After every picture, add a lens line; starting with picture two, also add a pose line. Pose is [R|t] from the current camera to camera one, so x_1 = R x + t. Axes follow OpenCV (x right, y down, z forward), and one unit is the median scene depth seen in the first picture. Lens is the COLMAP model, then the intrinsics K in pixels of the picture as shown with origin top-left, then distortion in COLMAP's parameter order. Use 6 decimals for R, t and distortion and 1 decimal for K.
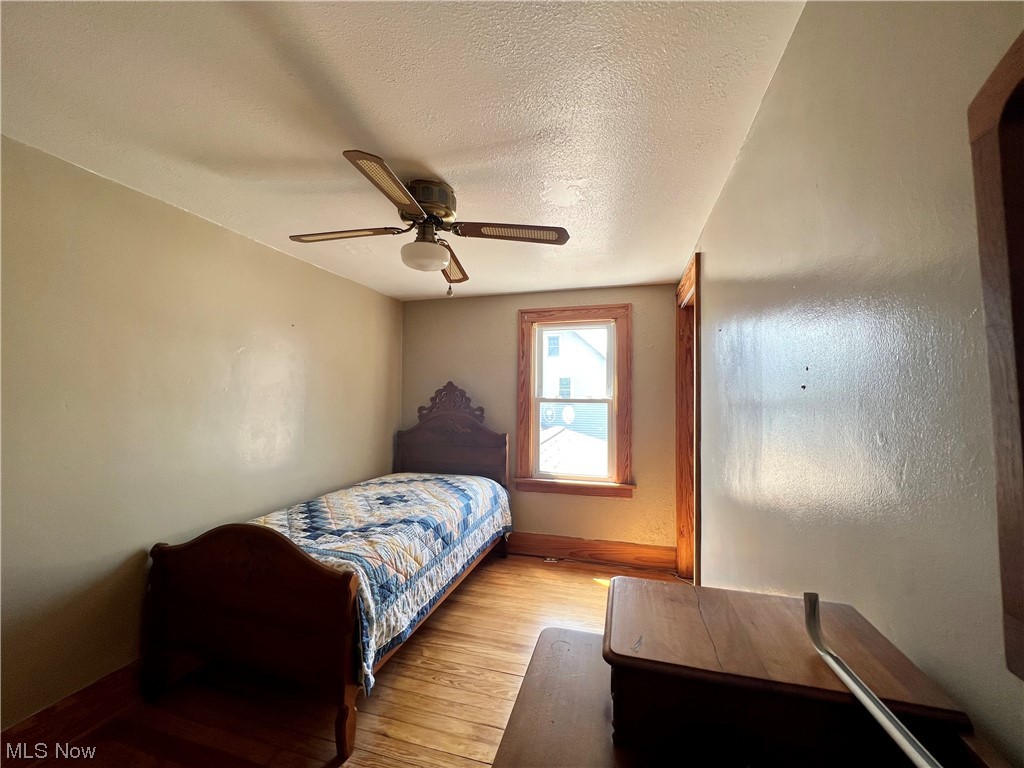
lens RADIAL K [[410.1, 0, 509.8], [0, 410.1, 383.7], [0, 0, 1]] dist [0.000286, 0.000266]
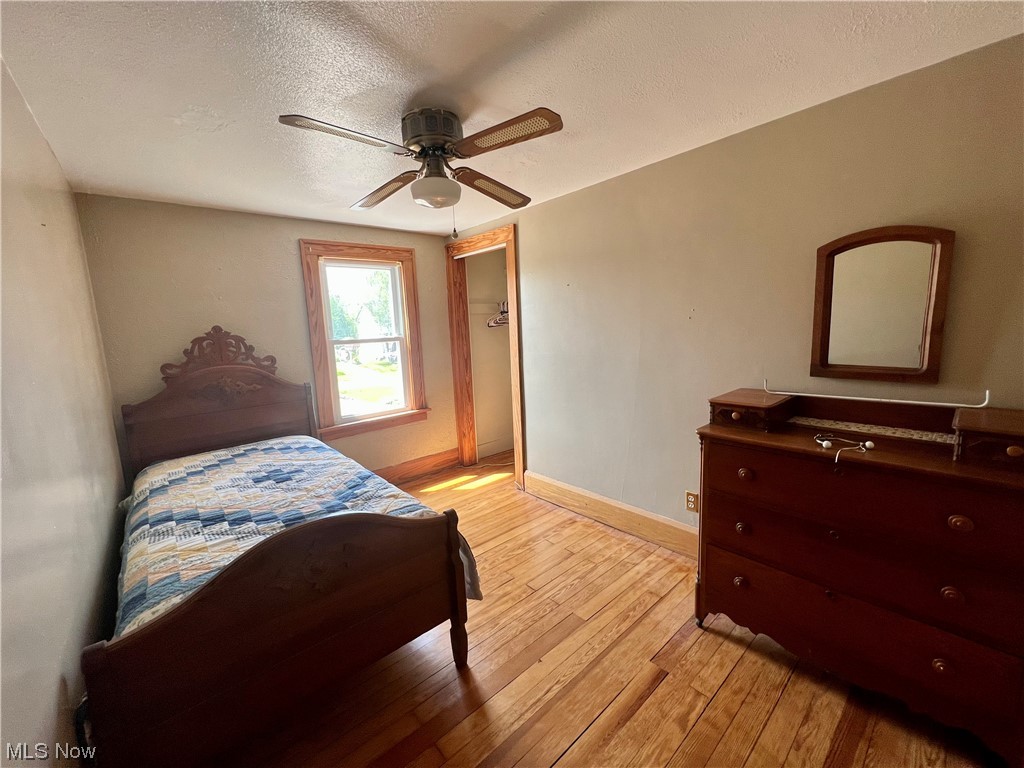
lens RADIAL K [[410.1, 0, 509.8], [0, 410.1, 383.7], [0, 0, 1]] dist [0.000286, 0.000266]
pose [[0.538905, -0.149325, 0.829025, -0.540519], [0.027215, 0.986735, 0.160041, -0.006610], [-0.841927, -0.063685, 0.535821, 0.166168]]
